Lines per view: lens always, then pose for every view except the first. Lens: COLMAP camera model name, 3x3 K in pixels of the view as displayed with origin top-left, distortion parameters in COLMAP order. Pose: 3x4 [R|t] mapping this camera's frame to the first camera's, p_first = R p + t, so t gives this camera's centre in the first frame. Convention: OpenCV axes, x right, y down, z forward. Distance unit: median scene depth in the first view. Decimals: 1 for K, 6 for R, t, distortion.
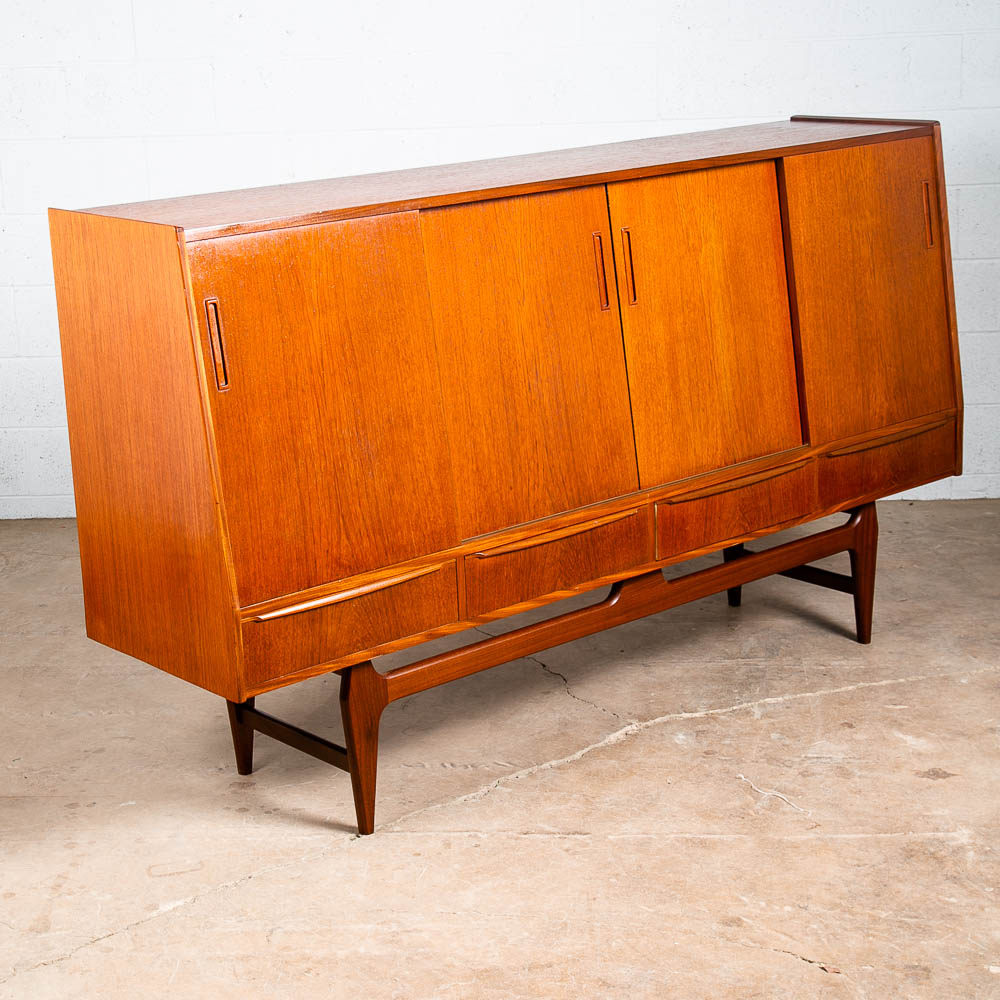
lens RADIAL K [[2023.1, 0, 500.0], [0, 2023.1, 500.0], [0, 0, 1]] dist [0.019468, 0.223714]
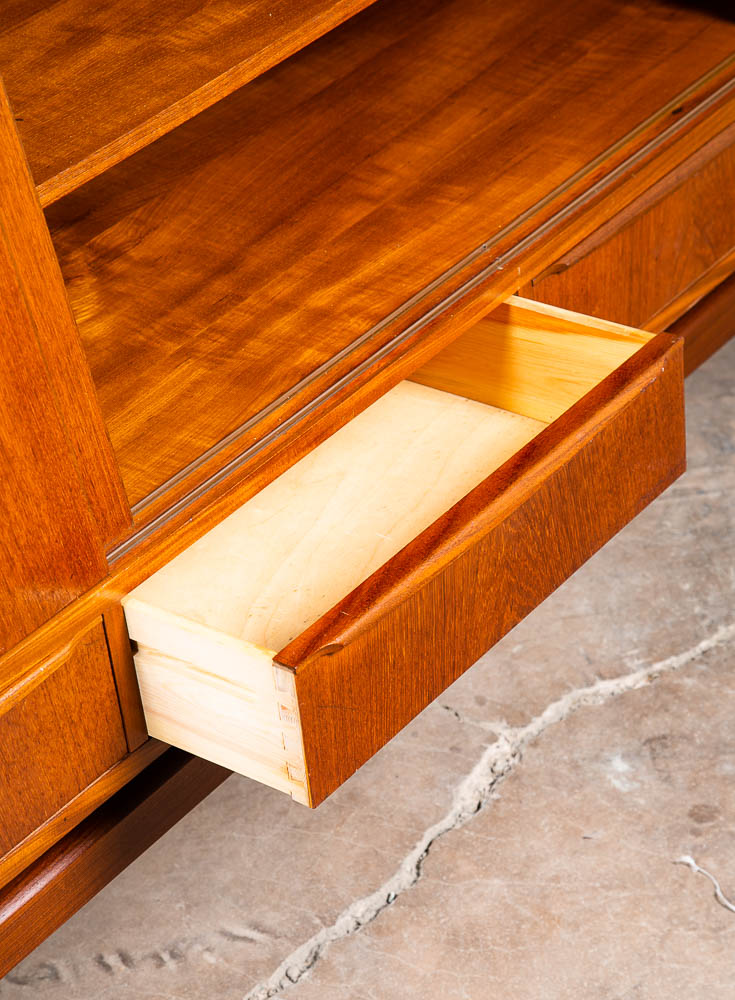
lens RADIAL K [[2564.6, 0, 367.5], [0, 2564.6, 500.0], [0, 0, 1]] dist [0.108837, 1.061878]
pose [[0.976225, -0.166240, 0.139099, -0.035755], [0.117718, 0.945449, 0.303757, -0.126189], [-0.182008, -0.280161, 0.942541, 0.553667]]
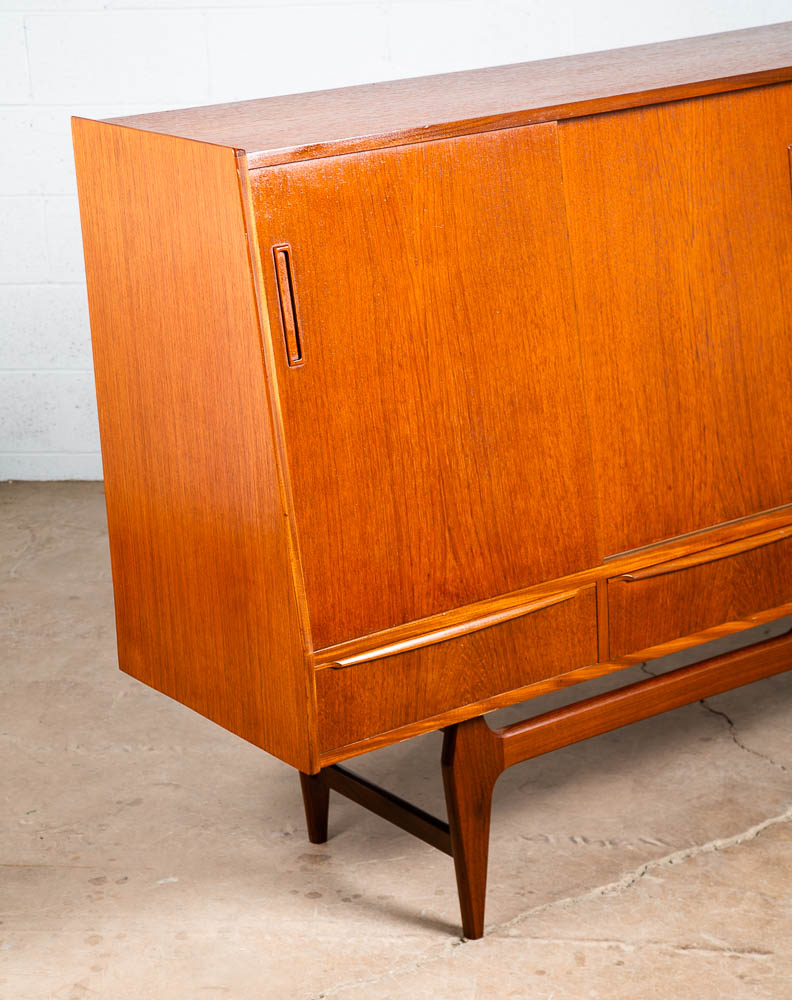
lens RADIAL K [[2302.5, 0, 396.0], [0, 2302.5, 500.0], [0, 0, 1]] dist [0.286680, 0.063757]
pose [[0.995368, 0.018381, -0.094364, -0.015232], [-0.014676, 0.999100, 0.039808, -0.035296], [0.095011, -0.038238, 0.994742, 0.128776]]
